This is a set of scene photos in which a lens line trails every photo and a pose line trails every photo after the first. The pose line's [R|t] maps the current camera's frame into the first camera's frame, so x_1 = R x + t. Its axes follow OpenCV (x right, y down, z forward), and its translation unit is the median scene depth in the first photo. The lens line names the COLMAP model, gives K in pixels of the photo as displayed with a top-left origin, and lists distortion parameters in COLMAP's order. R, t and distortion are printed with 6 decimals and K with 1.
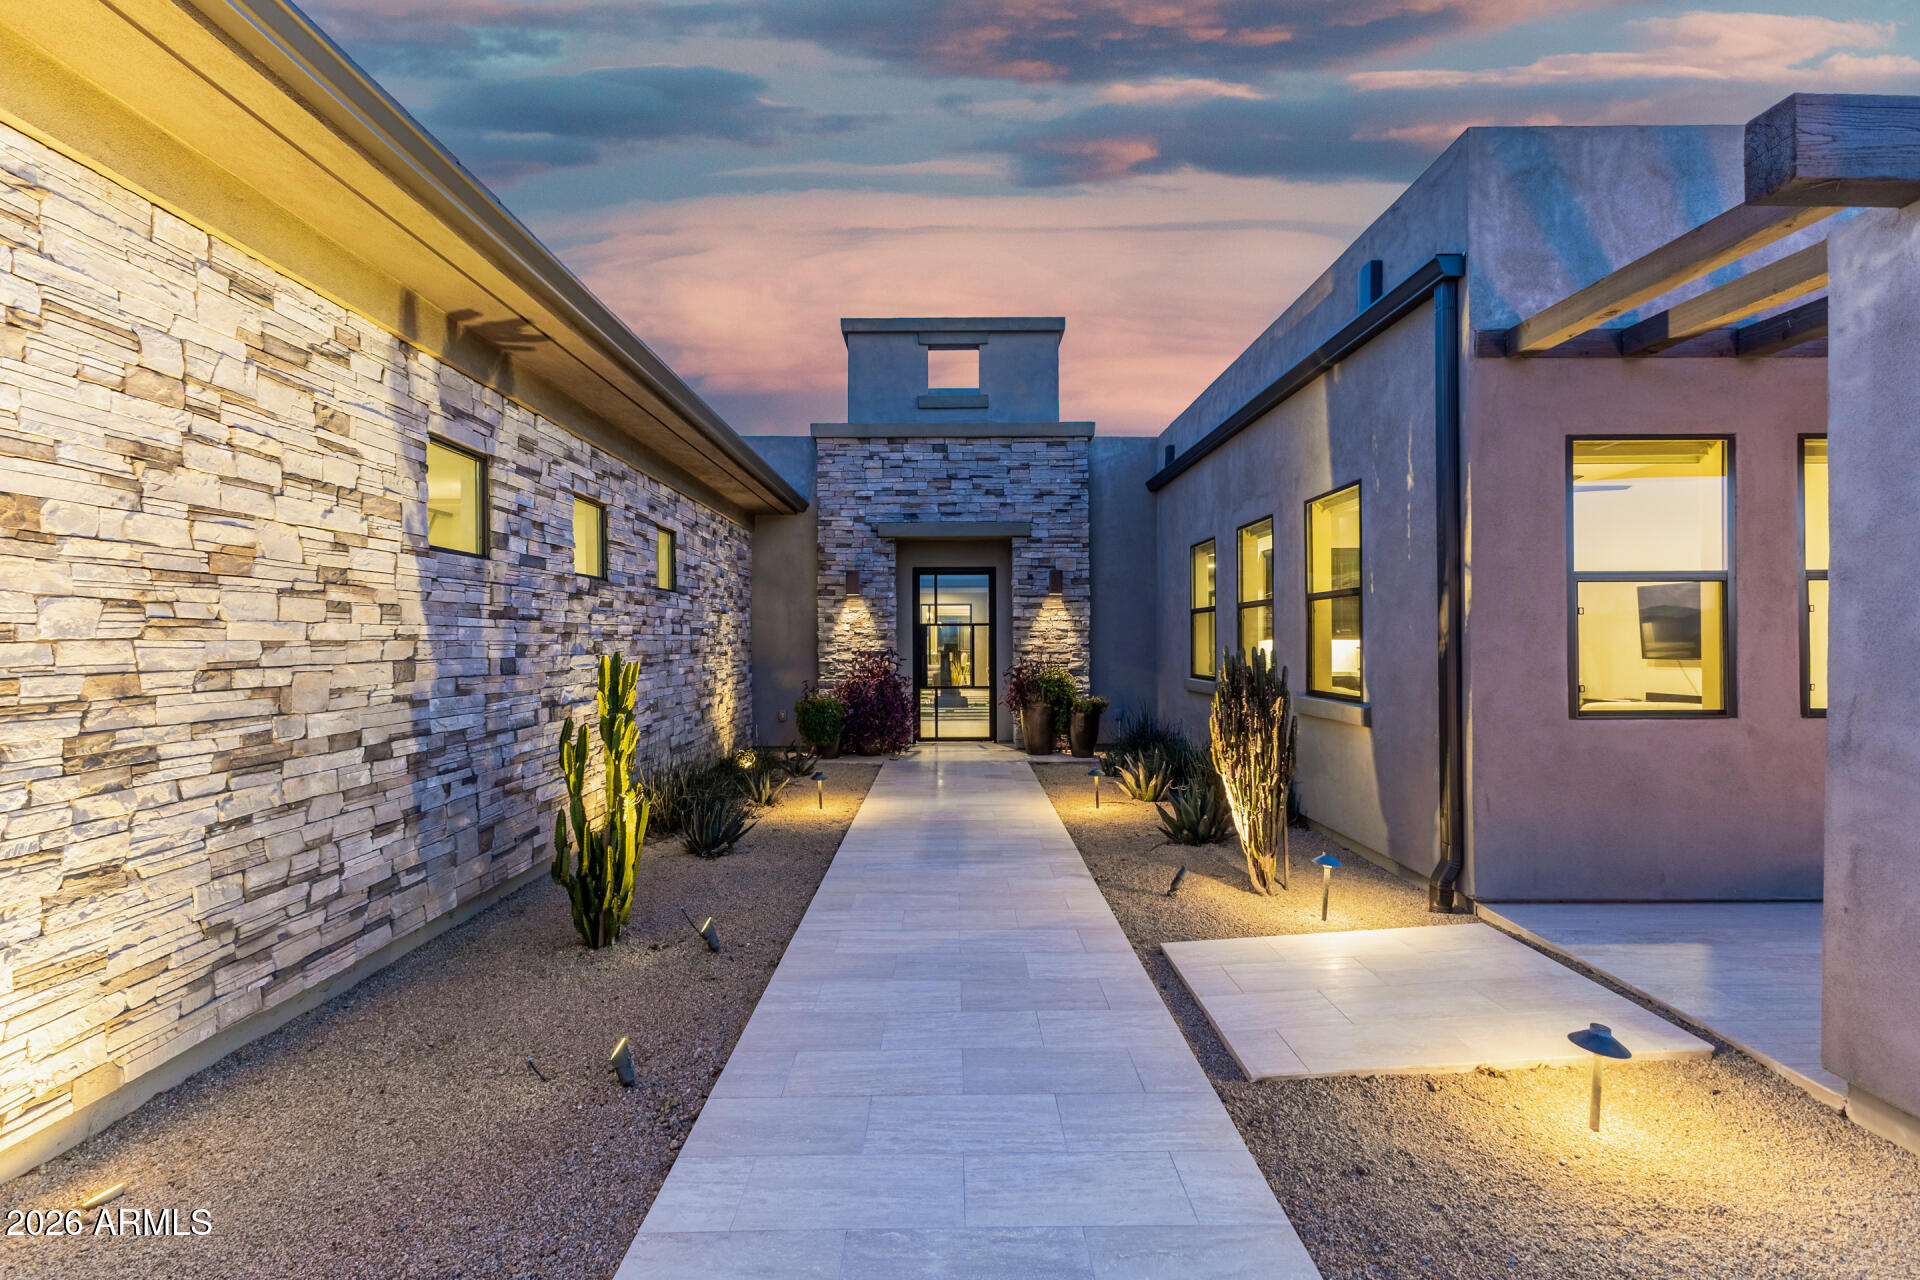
lens RADIAL K [[822.0, 0, 958.6], [0, 822.0, 628.2], [0, 0, 1]] dist [-0.000110, -0.000069]
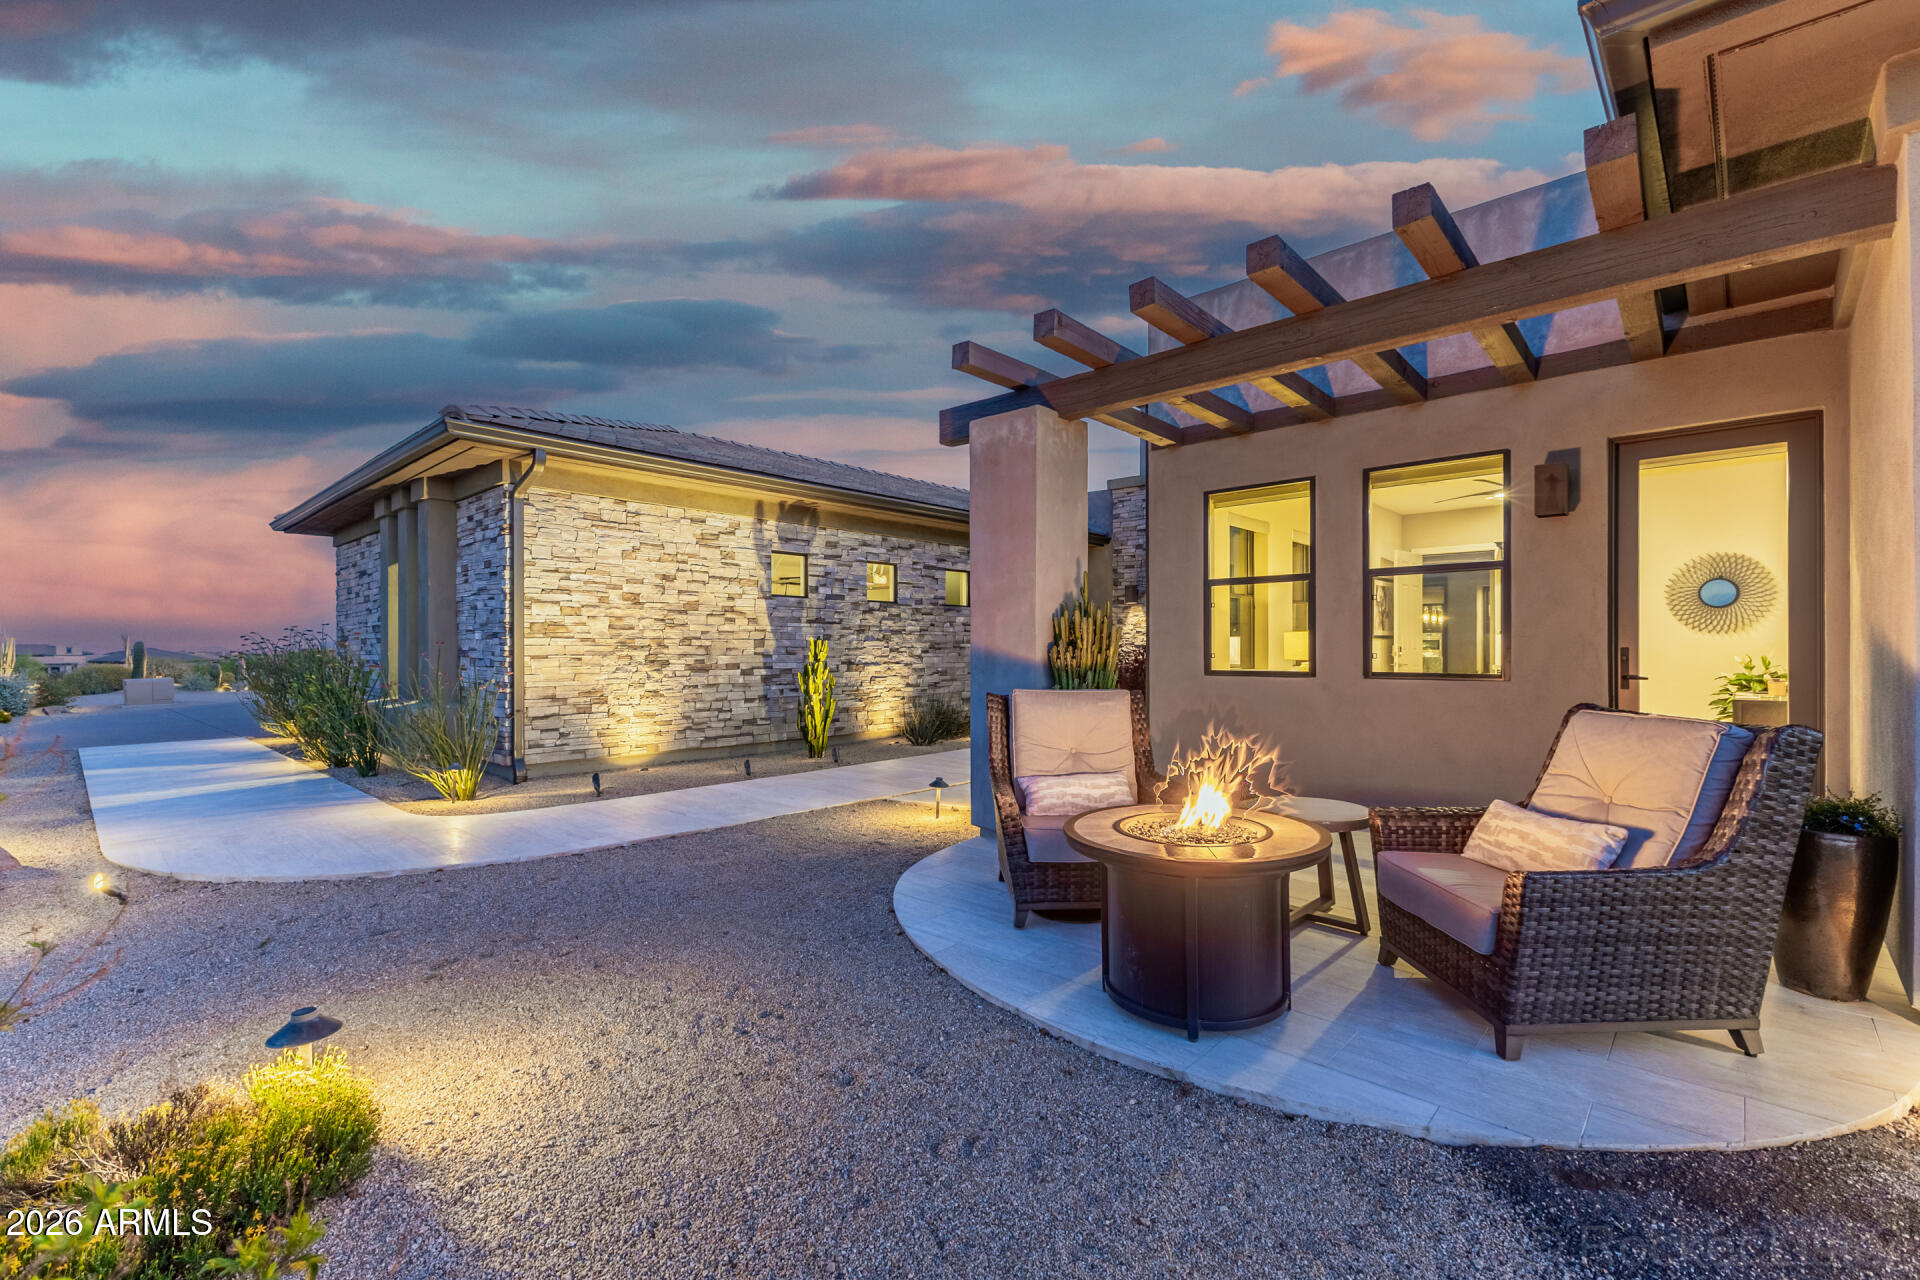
lens RADIAL K [[822.0, 0, 958.6], [0, 822.0, 628.2], [0, 0, 1]] dist [-0.000110, -0.000069]
pose [[0.727315, -0.014117, -0.686159, 1.698852], [0.007903, 0.999894, -0.012194, 0.043329], [0.686259, 0.003446, 0.727349, -0.514814]]
